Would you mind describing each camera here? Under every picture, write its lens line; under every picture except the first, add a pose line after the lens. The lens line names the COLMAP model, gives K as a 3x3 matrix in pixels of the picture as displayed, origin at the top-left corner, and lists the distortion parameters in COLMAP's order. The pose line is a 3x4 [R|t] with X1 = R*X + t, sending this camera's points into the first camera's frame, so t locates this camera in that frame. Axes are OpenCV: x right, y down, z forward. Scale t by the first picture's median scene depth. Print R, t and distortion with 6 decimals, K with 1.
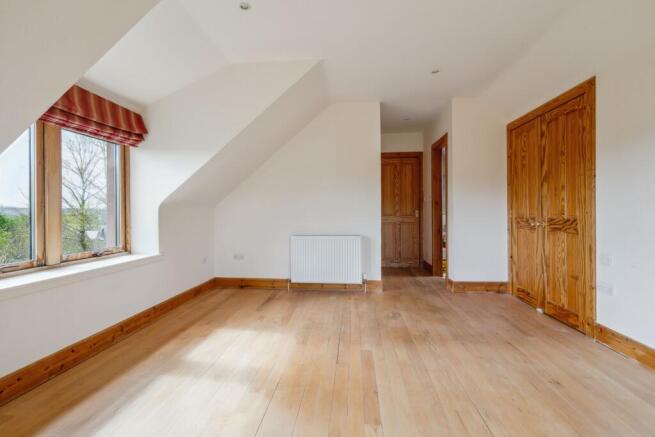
lens RADIAL K [[316.5, 0, 326.2], [0, 316.5, 213.6], [0, 0, 1]] dist [0.002169, 0.000732]
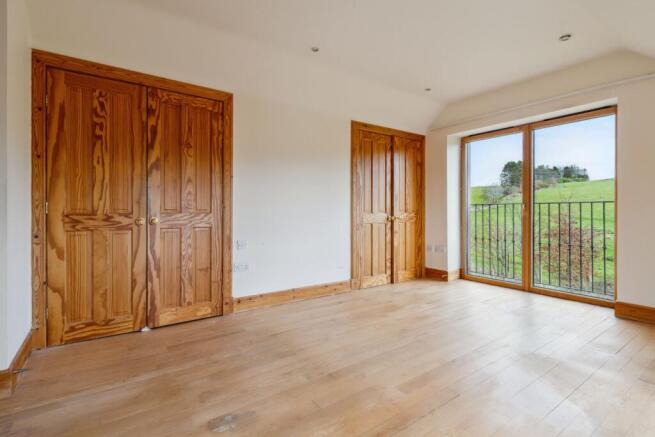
lens RADIAL K [[316.5, 0, 330.6], [0, 316.5, 211.7], [0, 0, 1]] dist [0.002169, 0.000732]
pose [[-0.652791, 0.007568, 0.757500, -0.265394], [0.009473, 0.999953, -0.001826, 0.017466], [-0.757479, 0.005984, -0.652833, 1.316148]]
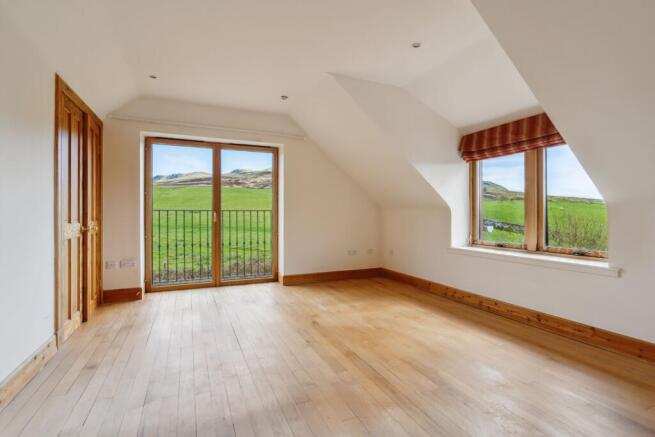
lens RADIAL K [[316.5, 0, 326.1], [0, 316.5, 215.8], [0, 0, 1]] dist [0.002169, 0.000732]
pose [[-0.875681, 0.010918, -0.482767, 0.466300], [0.004775, 0.999891, 0.013952, -0.007756], [0.482867, 0.009912, -0.875637, 1.434438]]
